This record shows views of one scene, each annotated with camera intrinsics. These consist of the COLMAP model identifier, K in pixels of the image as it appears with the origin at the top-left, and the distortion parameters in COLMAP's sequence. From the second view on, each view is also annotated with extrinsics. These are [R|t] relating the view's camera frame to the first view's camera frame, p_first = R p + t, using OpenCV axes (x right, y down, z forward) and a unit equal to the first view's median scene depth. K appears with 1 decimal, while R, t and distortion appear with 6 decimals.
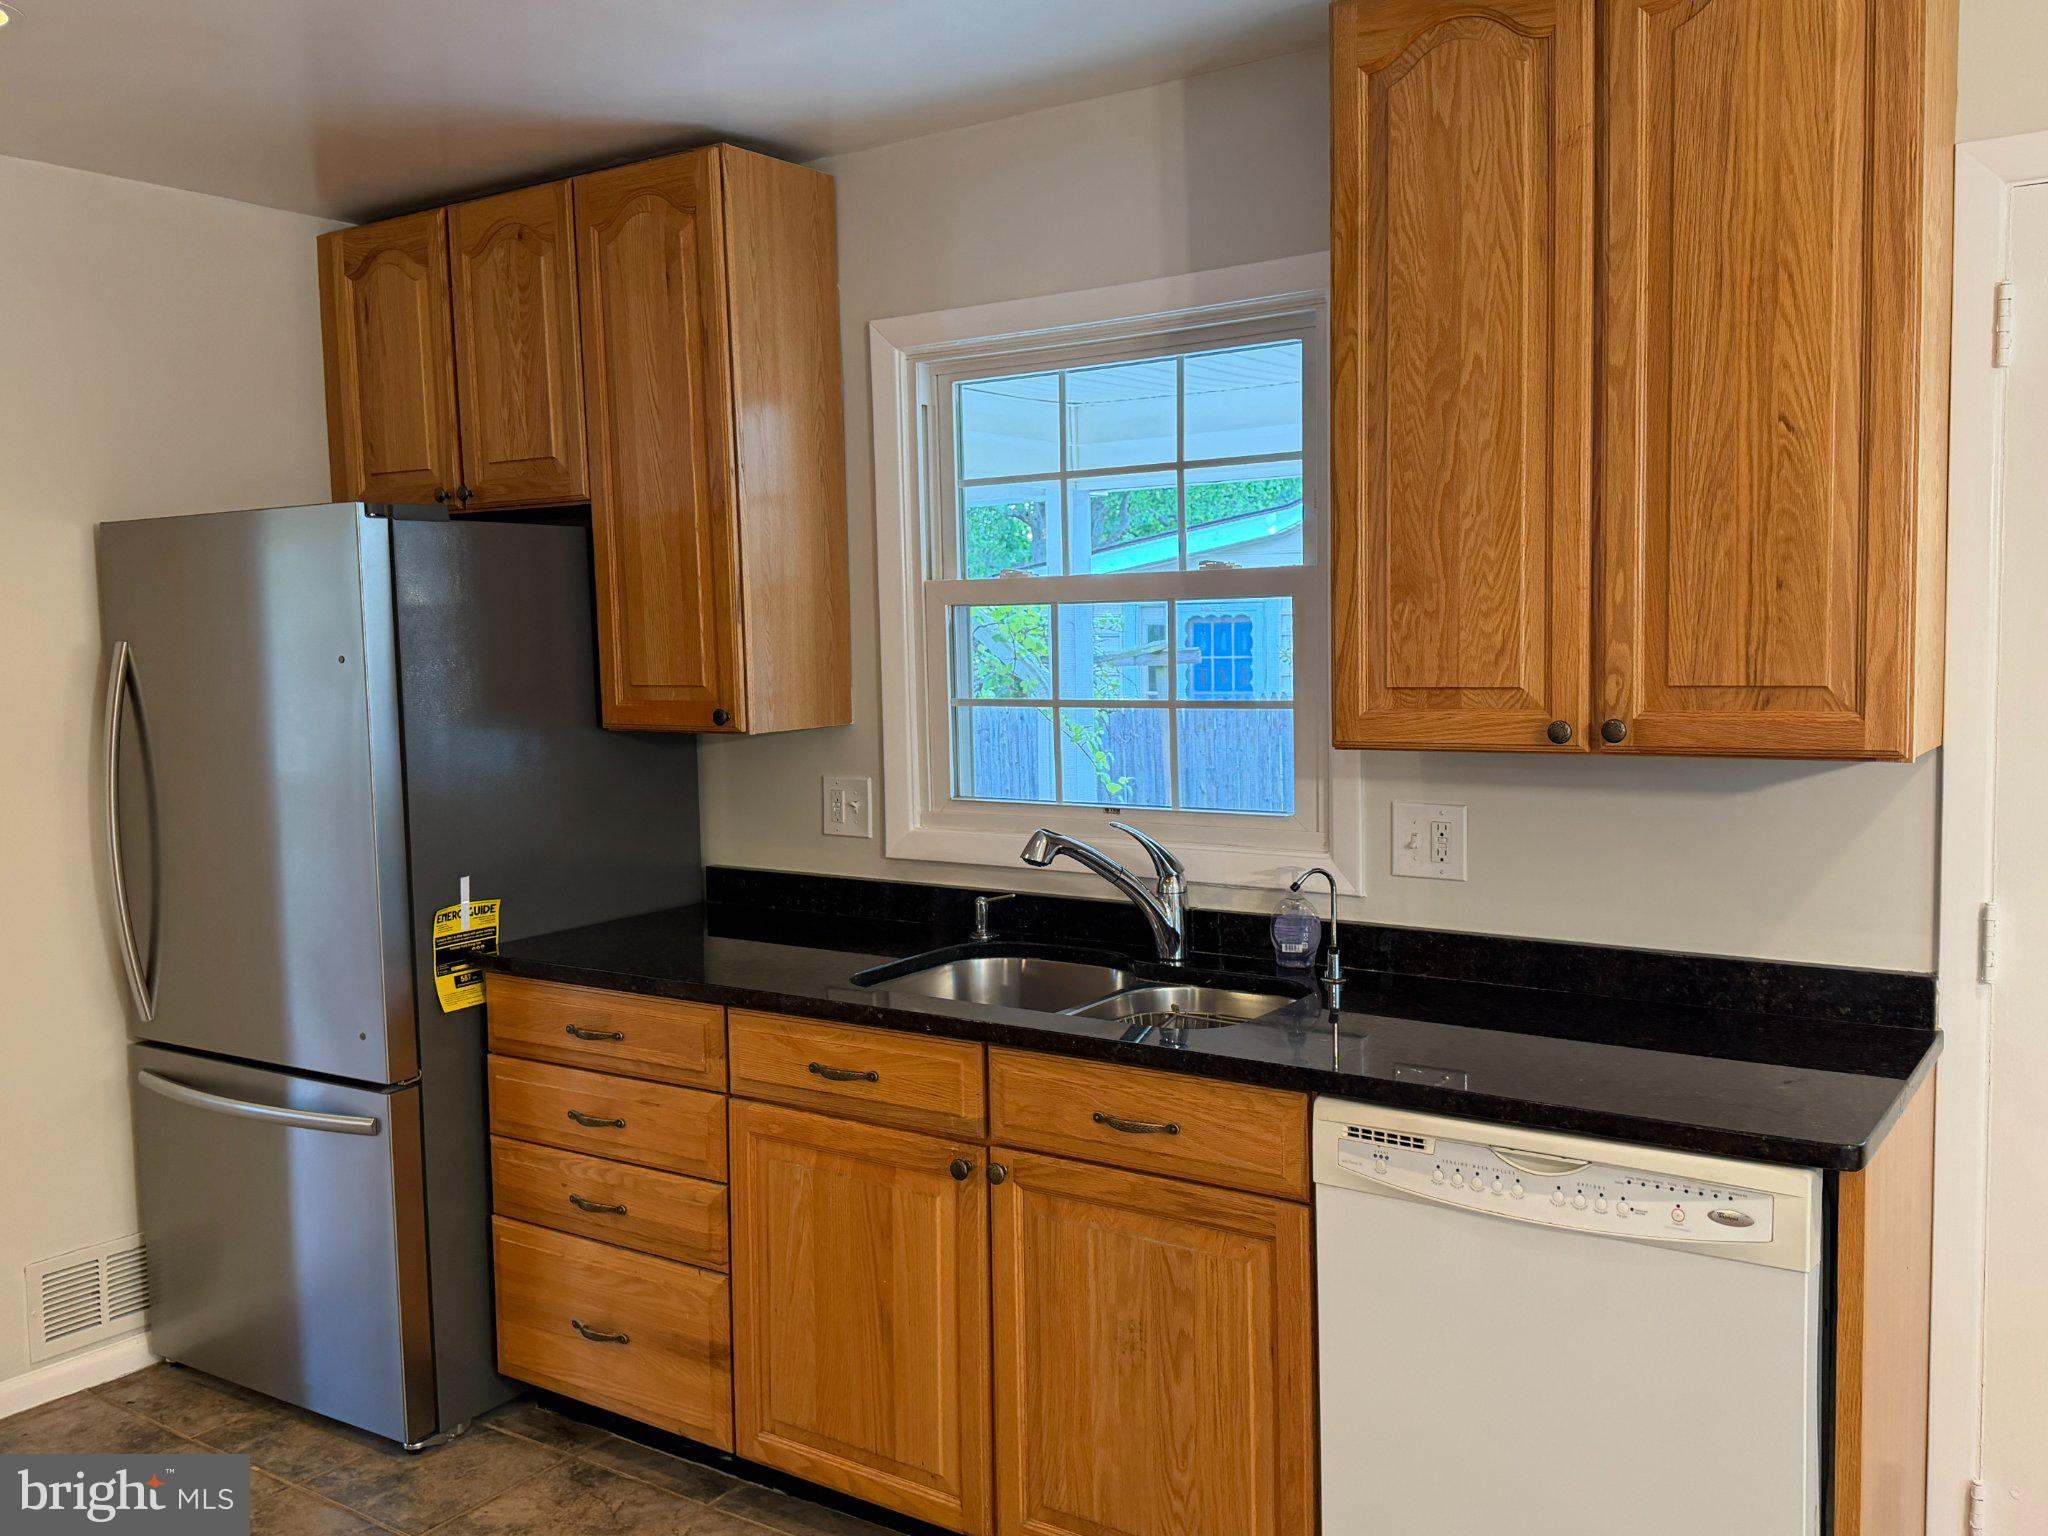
lens RADIAL K [[1722.0, 0, 1028.3], [0, 1722.0, 768.5], [0, 0, 1]] dist [0.188510, -0.348947]
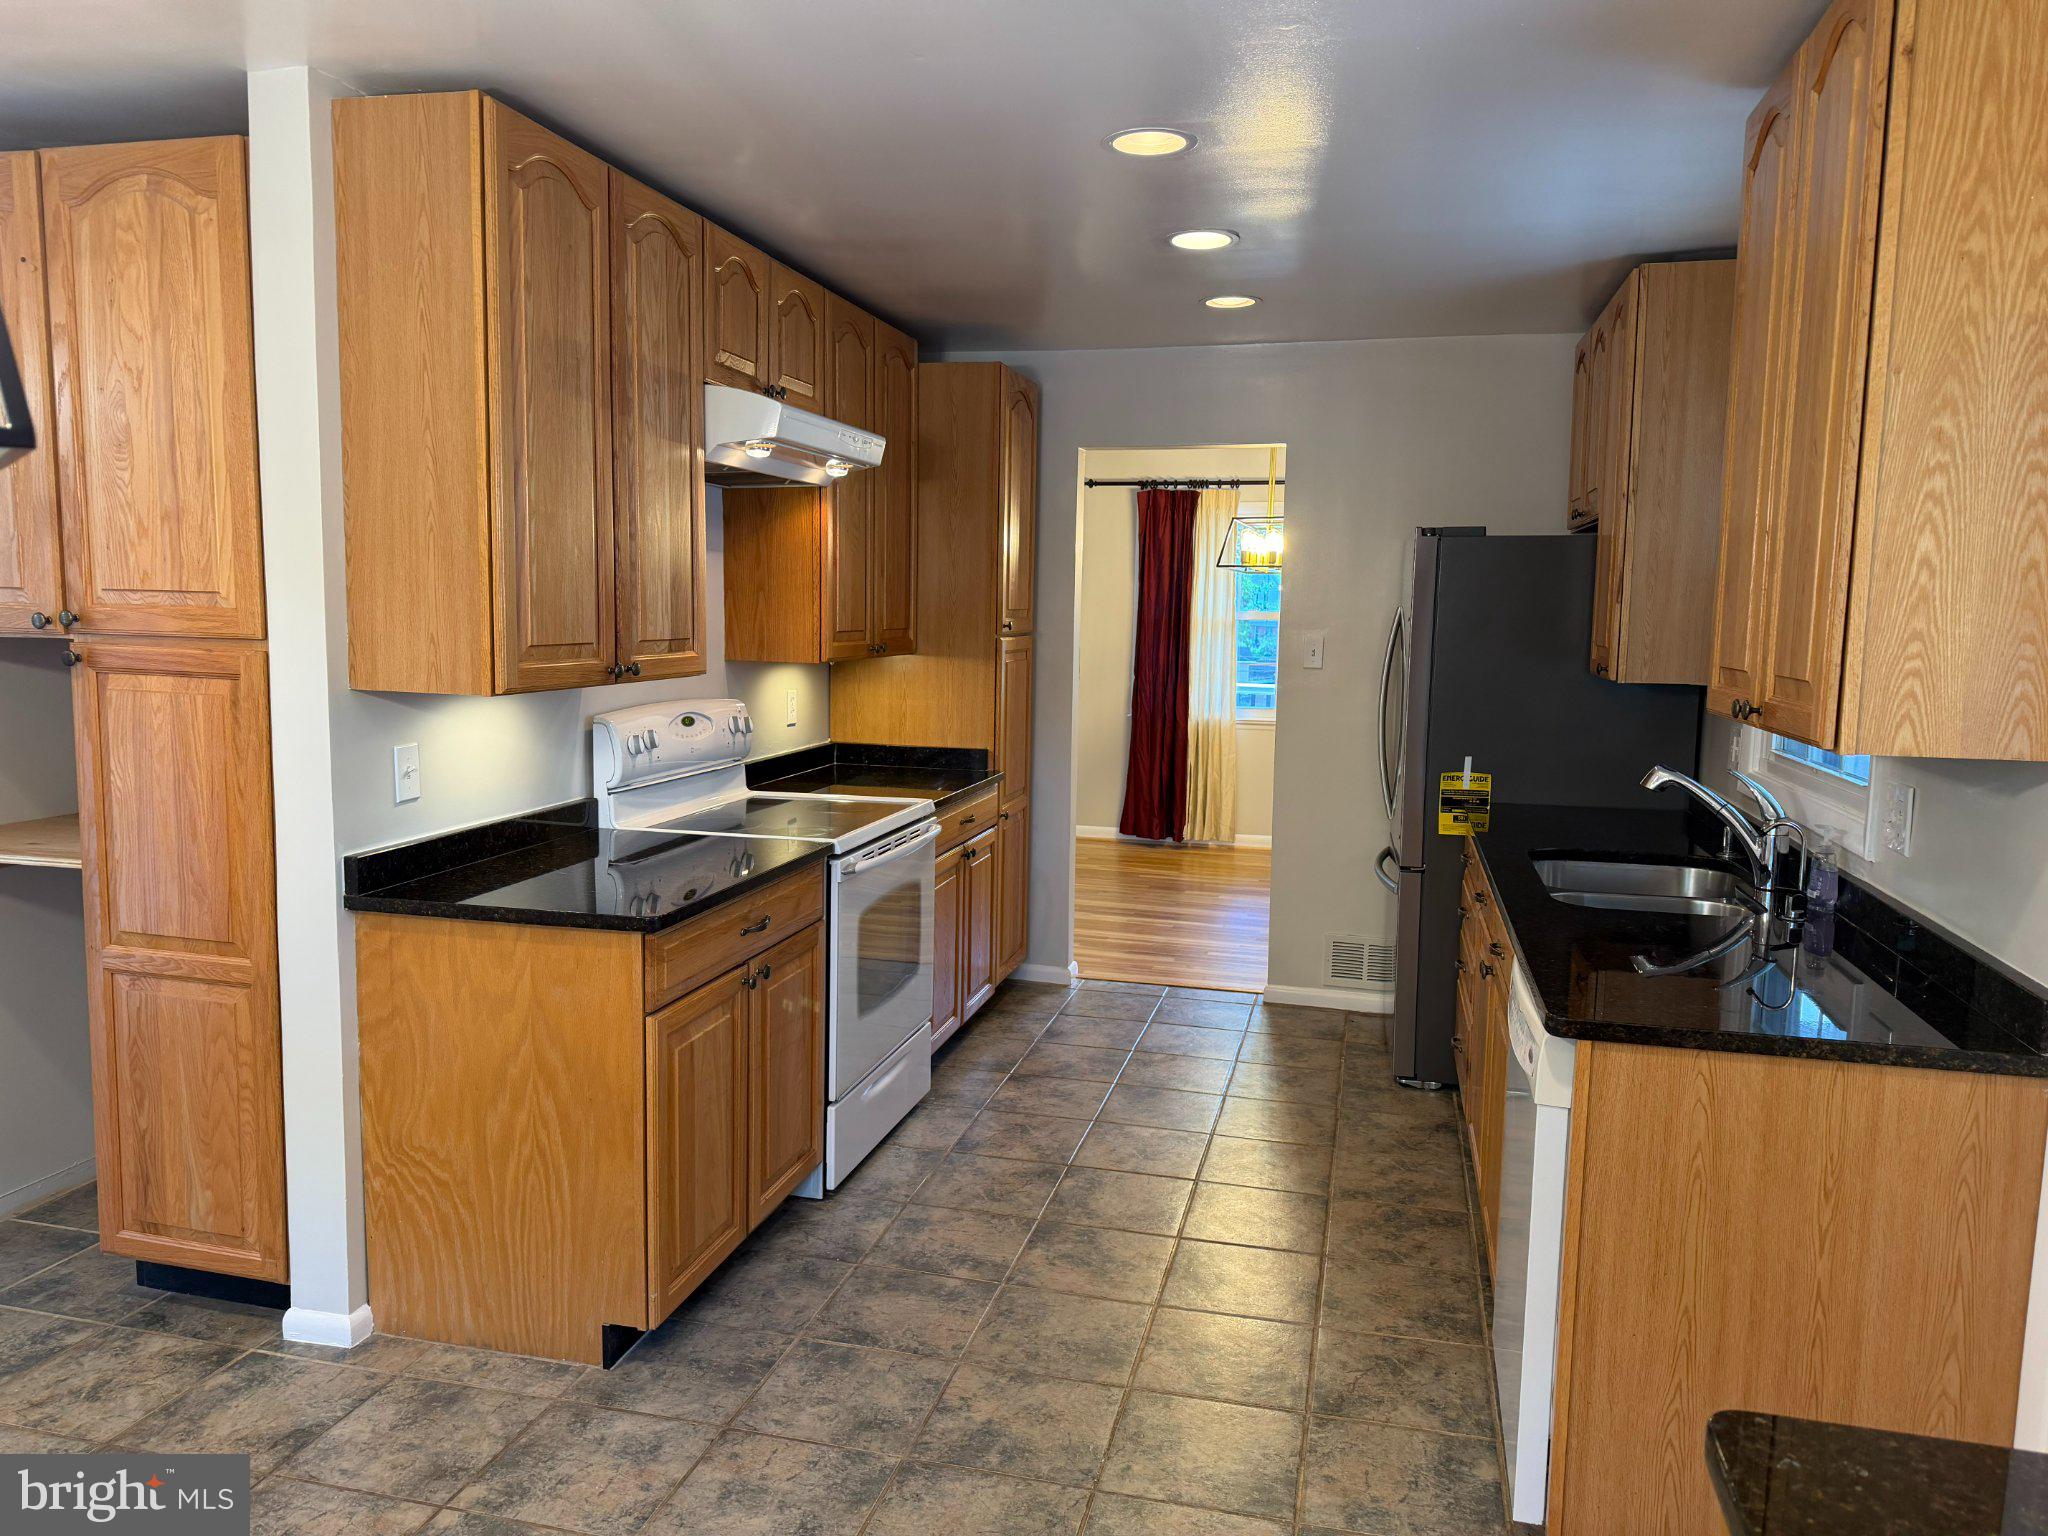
lens RADIAL K [[1451.0, 0, 1018.9], [0, 1451.0, 762.7], [0, 0, 1]] dist [0.091194, -0.105474]
pose [[0.338549, 0.129521, -0.931992, 0.852060], [-0.101825, 0.989707, 0.100553, -0.027959], [0.935423, 0.060858, 0.348253, 0.143877]]
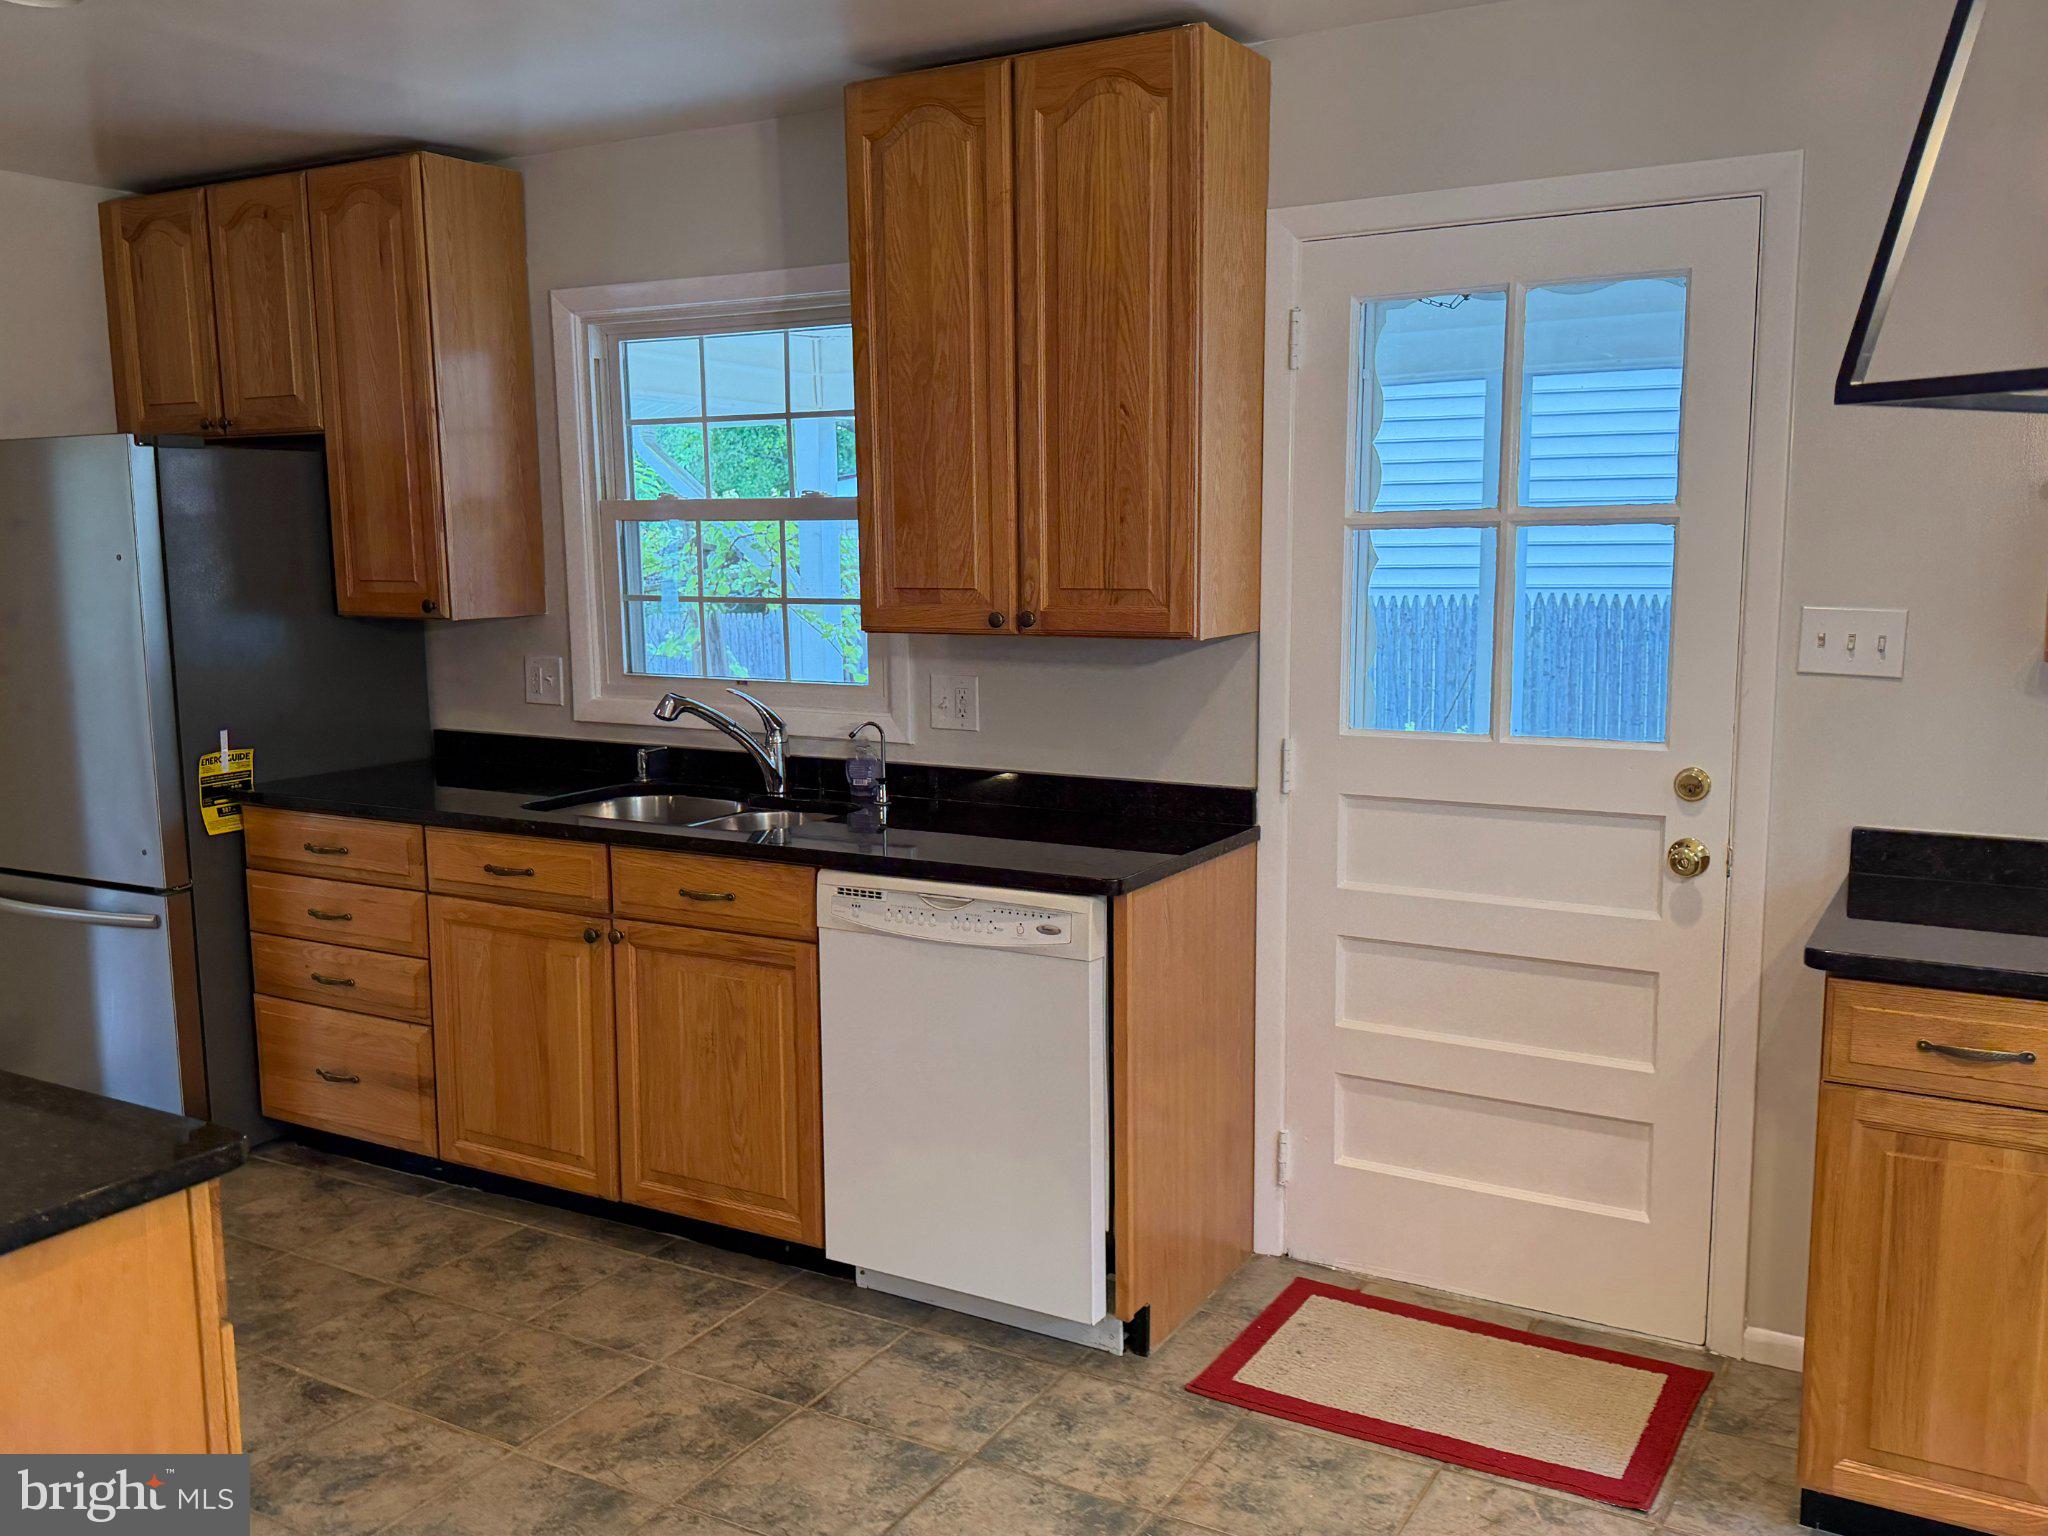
lens RADIAL K [[1735.9, 0, 1018.1], [0, 1735.9, 780.5], [0, 0, 1]] dist [0.203741, -0.396966]
pose [[0.997713, 0.001695, 0.067570, 0.175959], [-0.005443, 0.998454, 0.055314, 0.025076], [-0.067372, -0.055555, 0.996180, -0.346636]]
